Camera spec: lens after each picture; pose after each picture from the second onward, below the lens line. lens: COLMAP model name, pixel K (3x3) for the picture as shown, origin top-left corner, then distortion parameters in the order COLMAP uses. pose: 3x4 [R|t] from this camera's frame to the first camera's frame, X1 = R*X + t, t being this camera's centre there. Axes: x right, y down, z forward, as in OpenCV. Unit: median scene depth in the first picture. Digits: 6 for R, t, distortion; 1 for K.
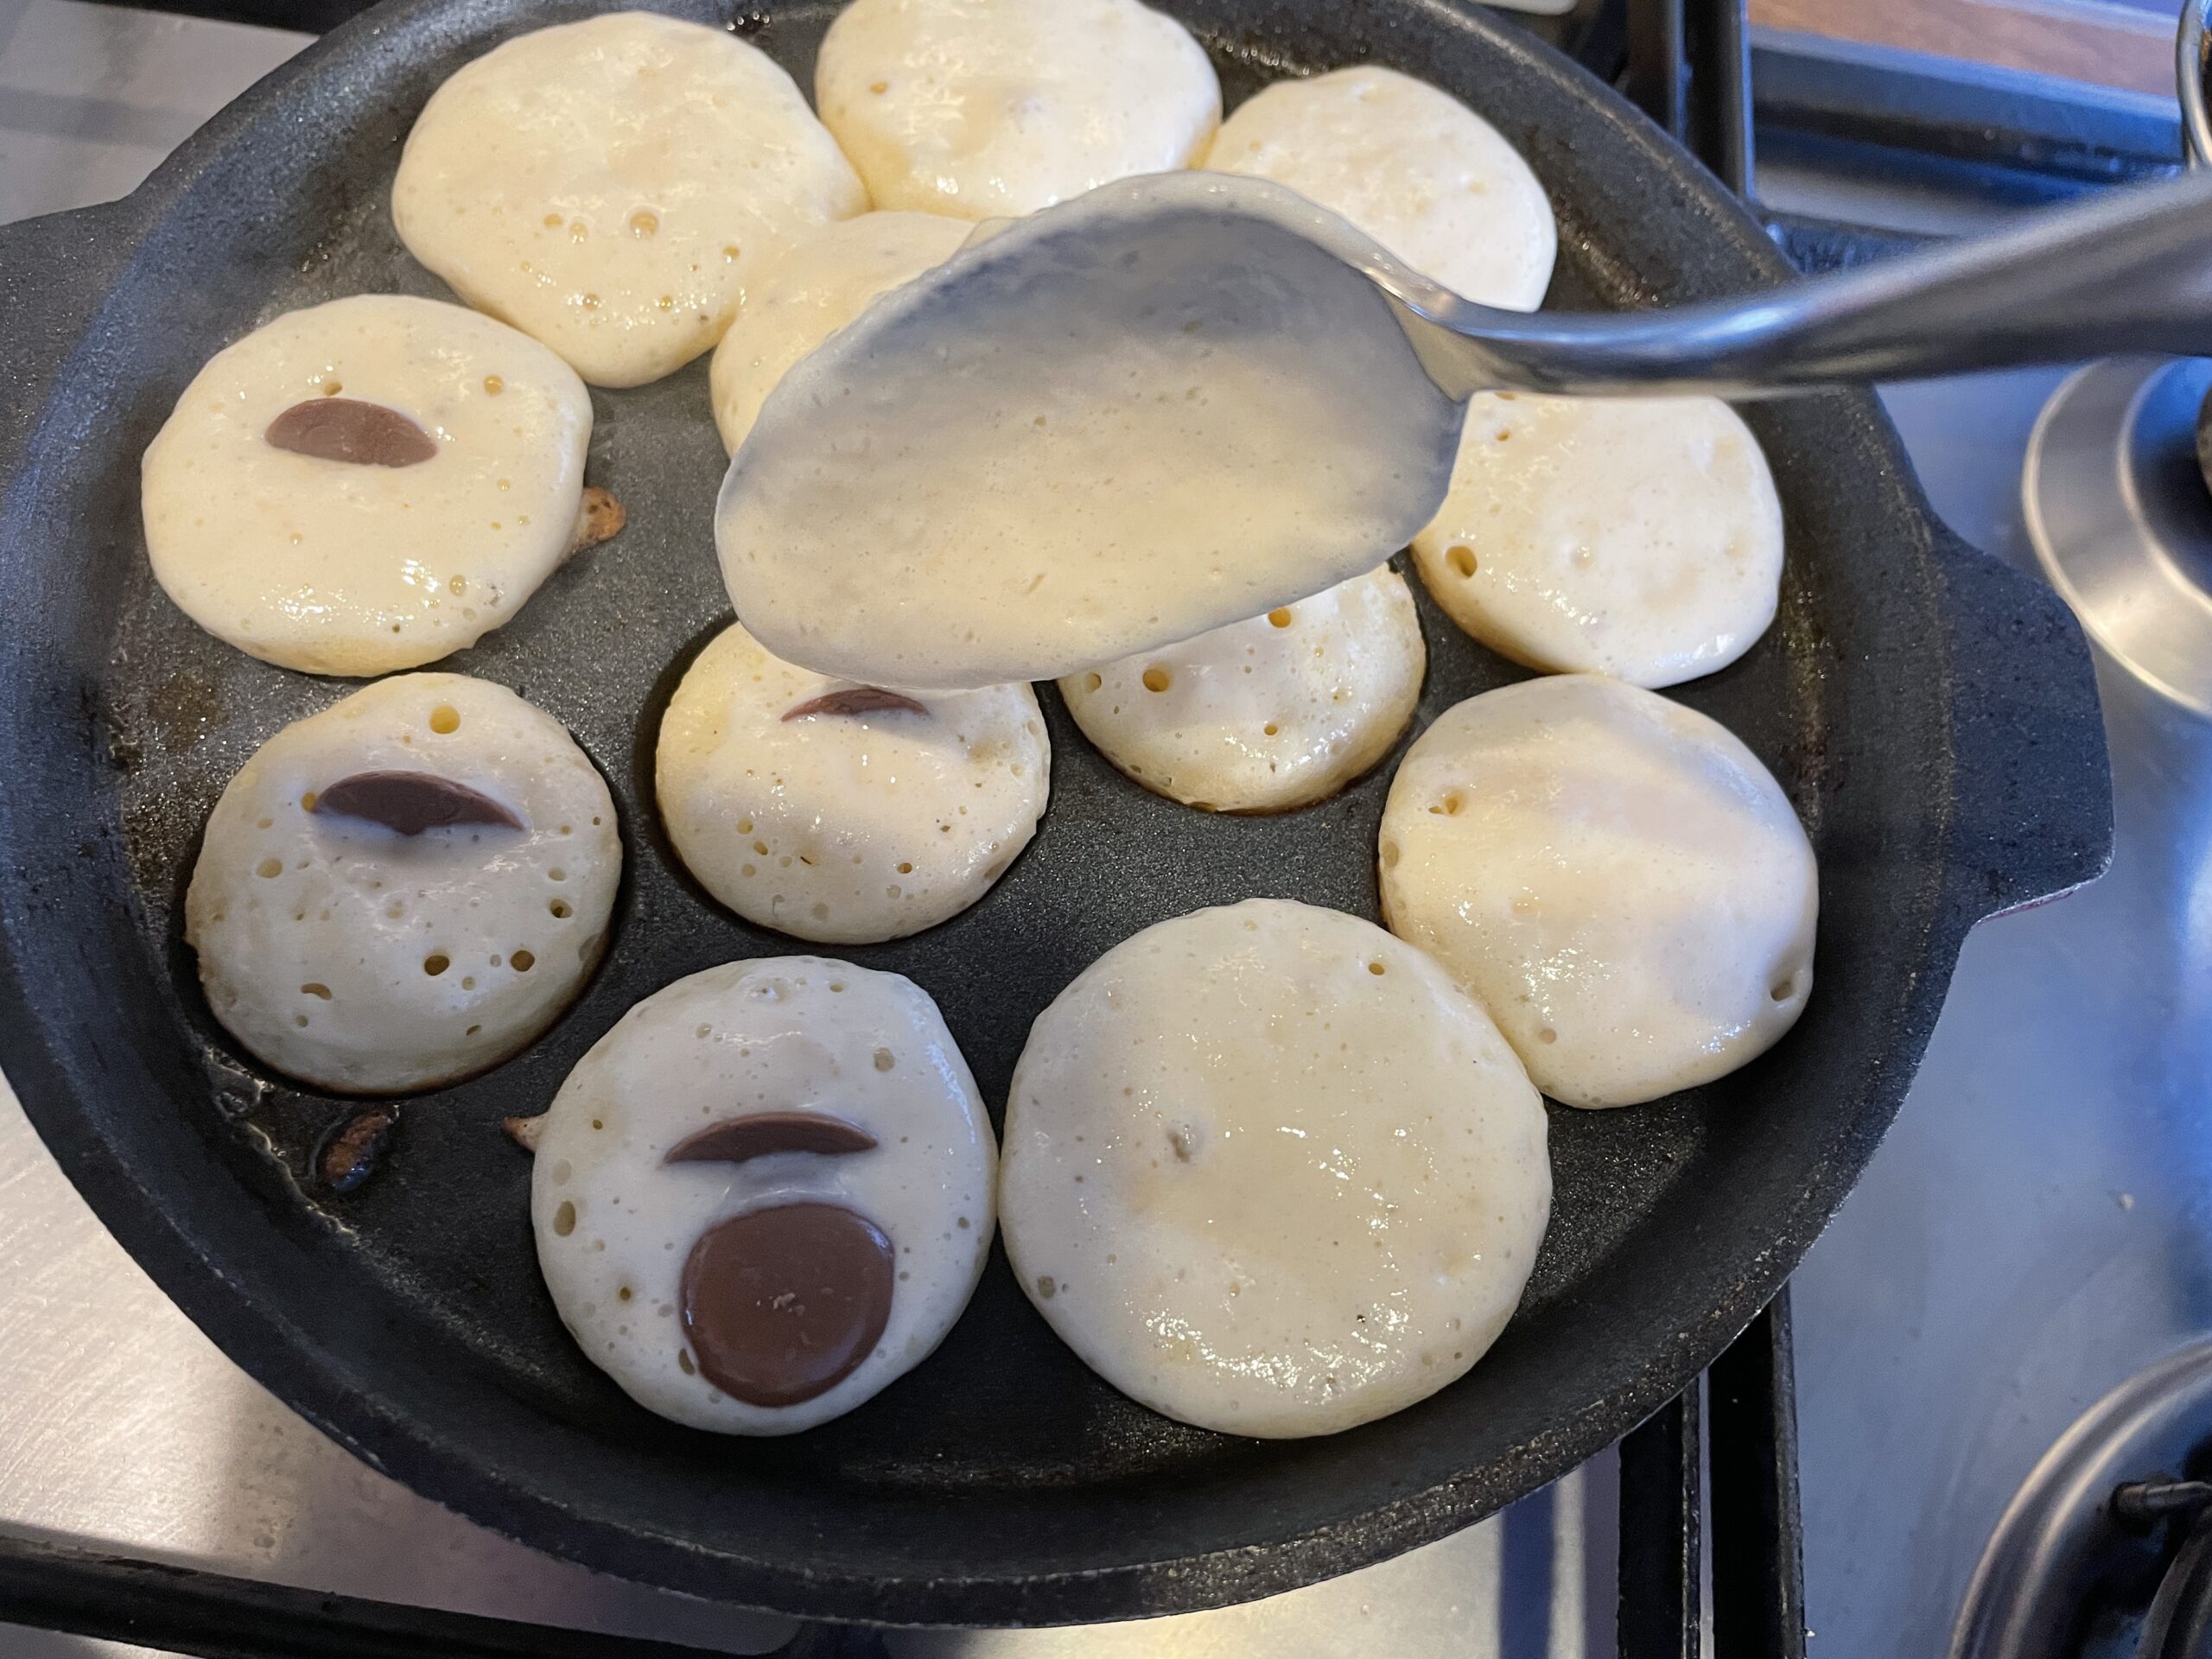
lens RADIAL K [[1724.5, 0, 1131.8], [0, 1724.5, 845.2], [0, 0, 1]] dist [0.033630, -0.081218]
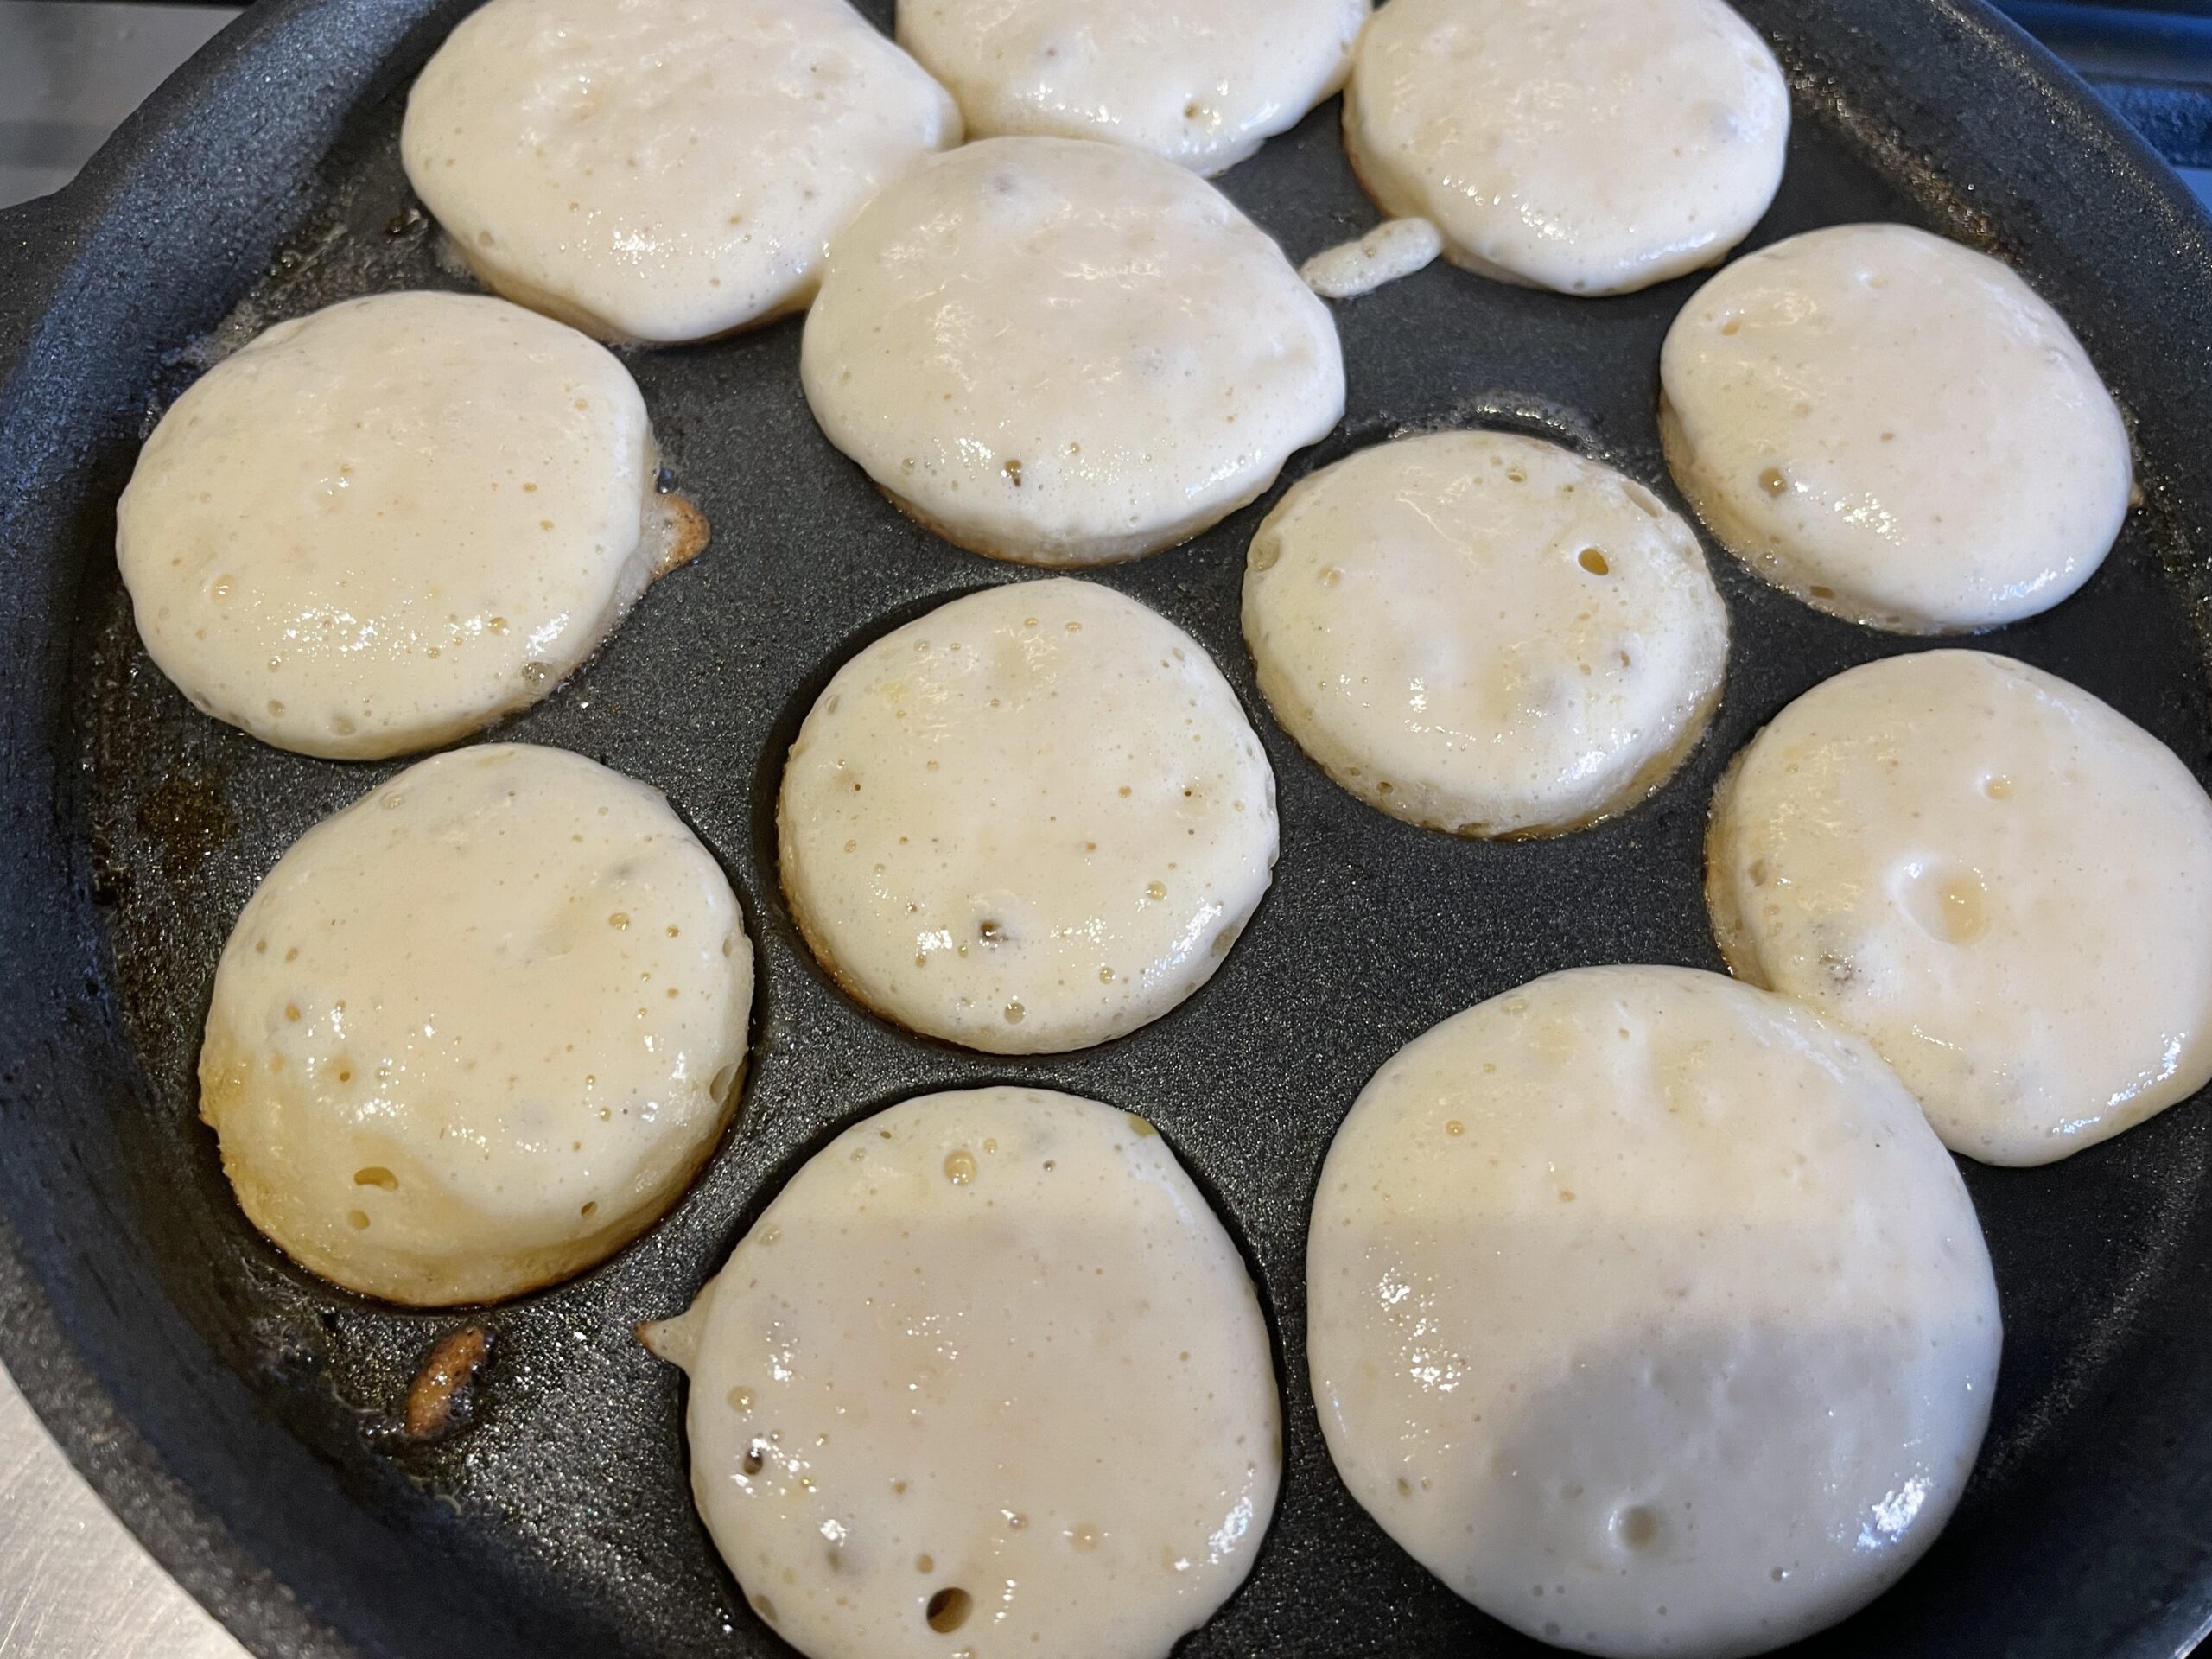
lens RADIAL K [[1730.9, 0, 1106.0], [0, 1730.9, 829.5], [0, 0, 1]] dist [0.040244, -0.102759]
pose [[0.996337, -0.082849, -0.021192, -0.109469], [0.082761, 0.996557, -0.005009, -0.034620], [0.021534, 0.003237, 0.999763, 0.212690]]
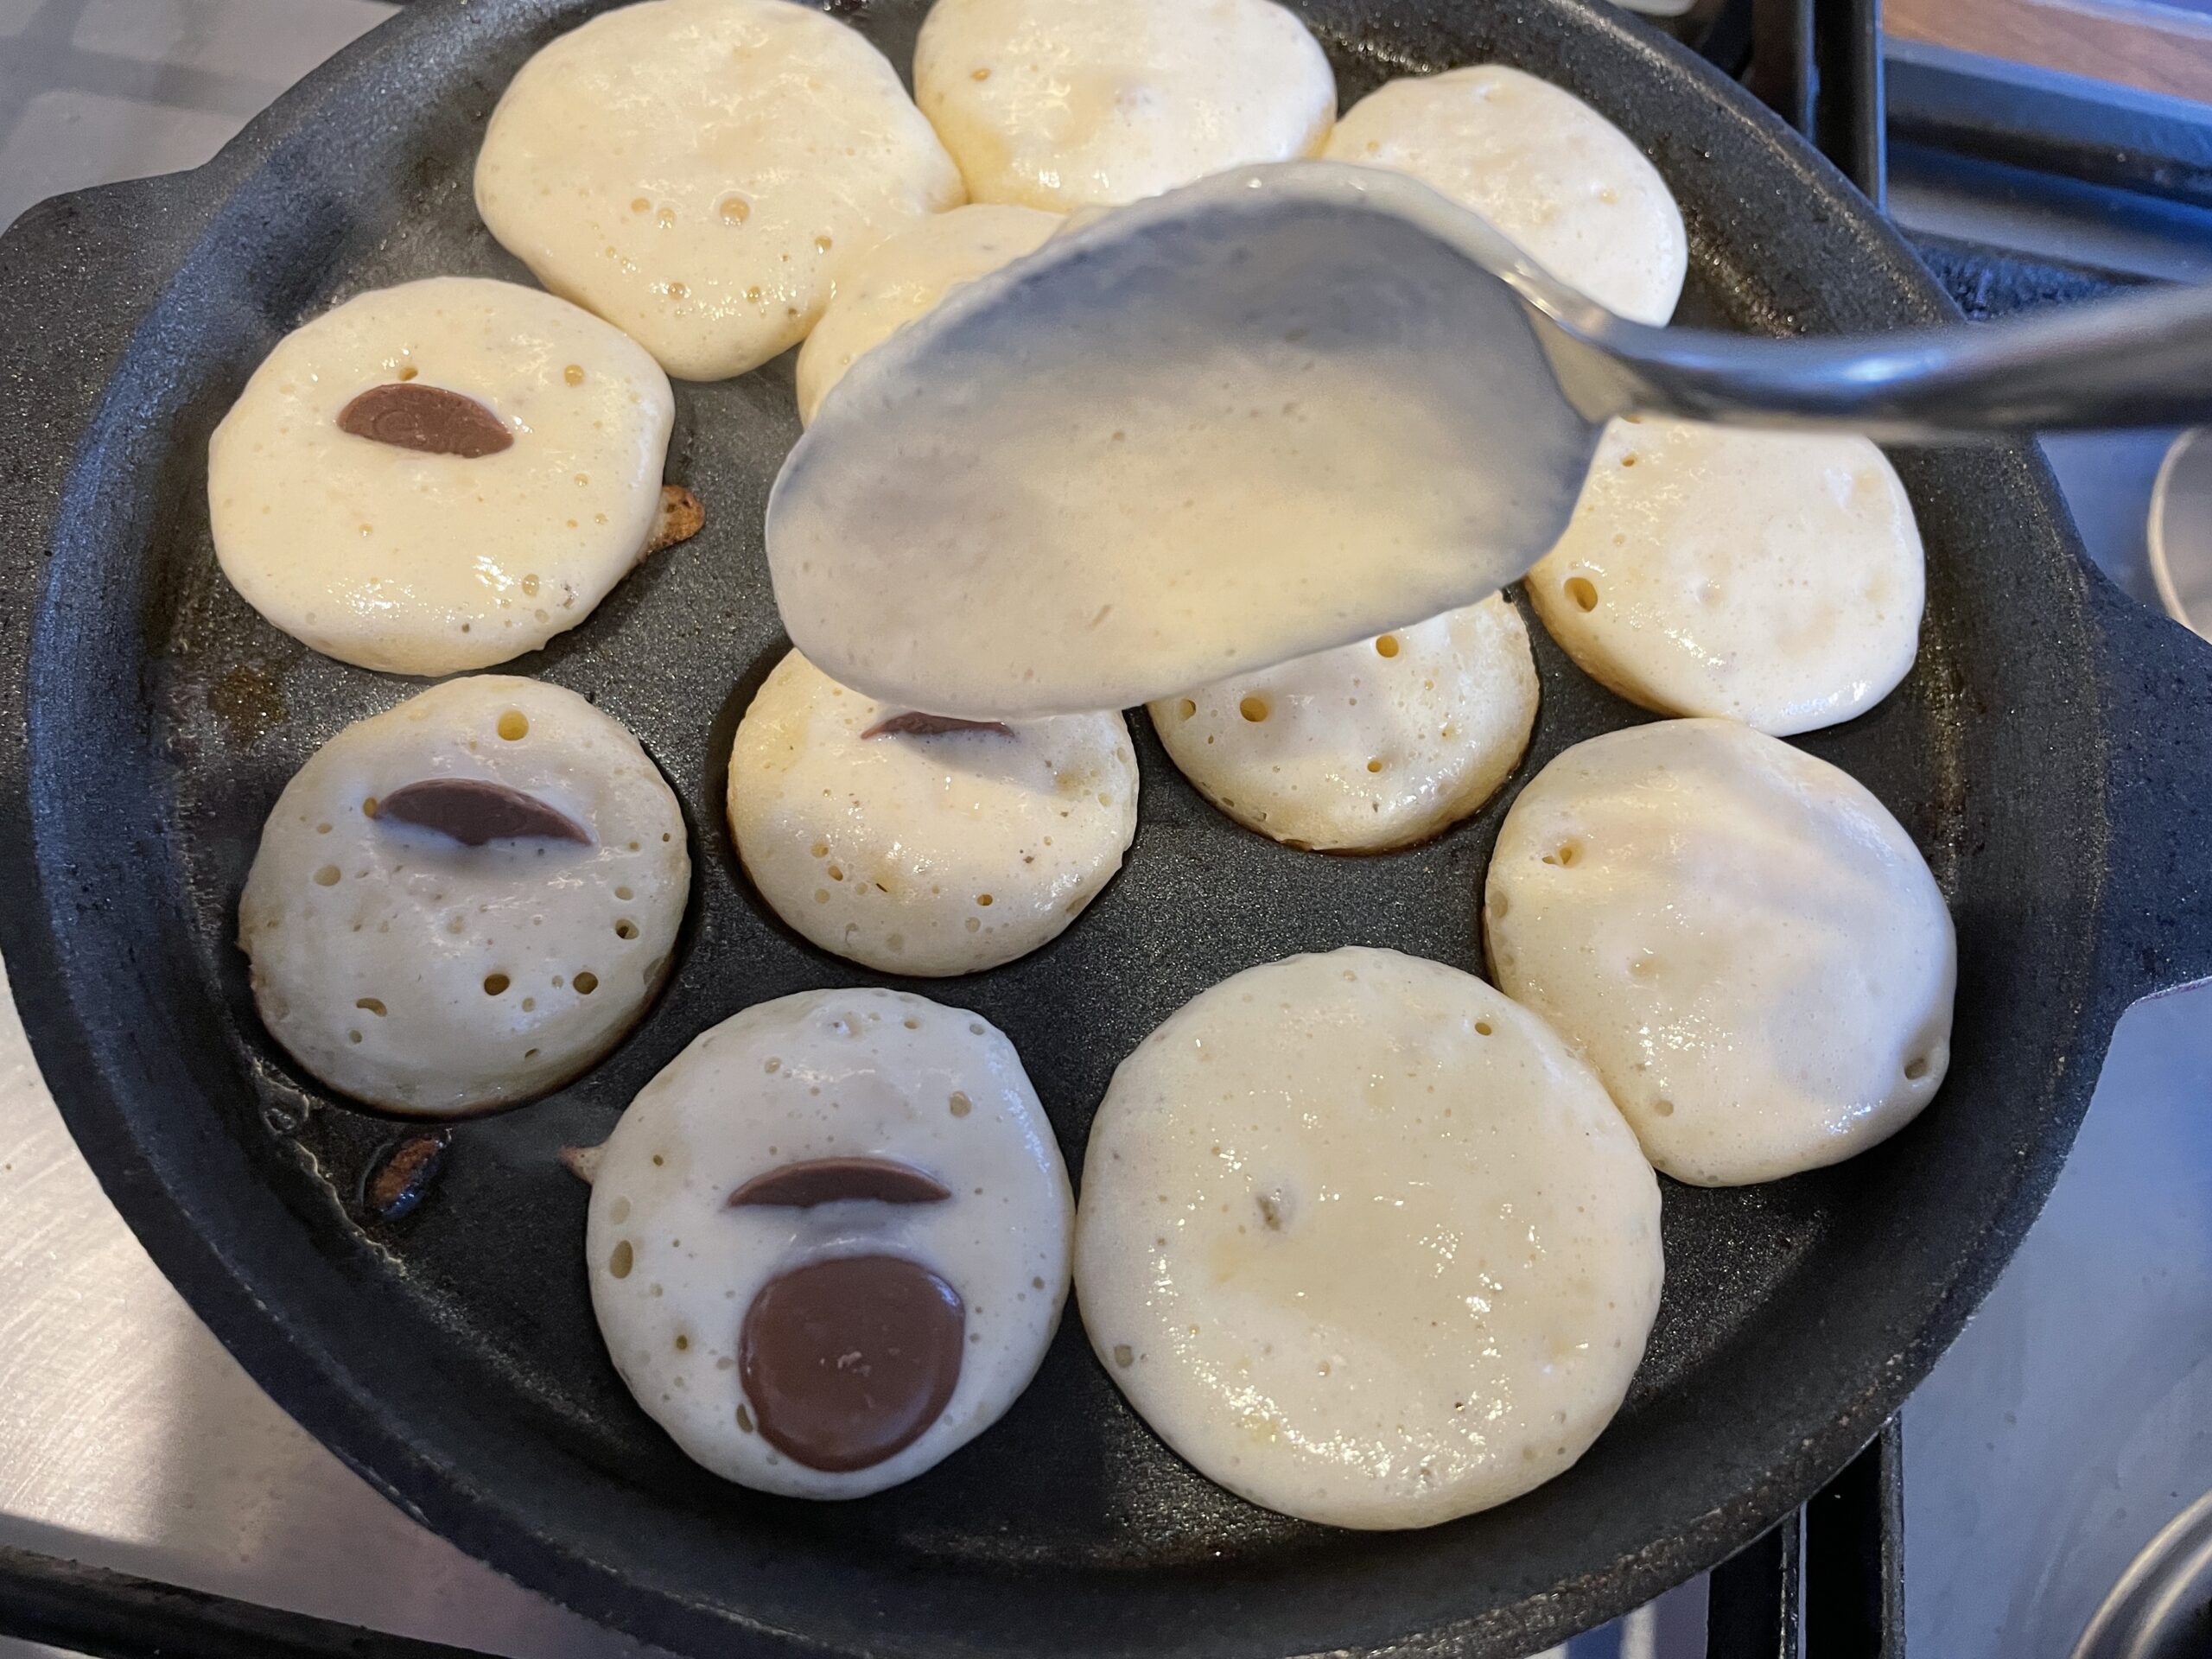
lens RADIAL K [[1723.0, 0, 1101.9], [0, 1723.0, 853.8], [0, 0, 1]] dist [0.033007, -0.082624]
pose [[0.998660, 0.039974, -0.032877, -0.035510], [-0.039714, 0.999175, 0.008517, -0.021424], [0.033190, -0.007200, 0.999423, 0.052538]]
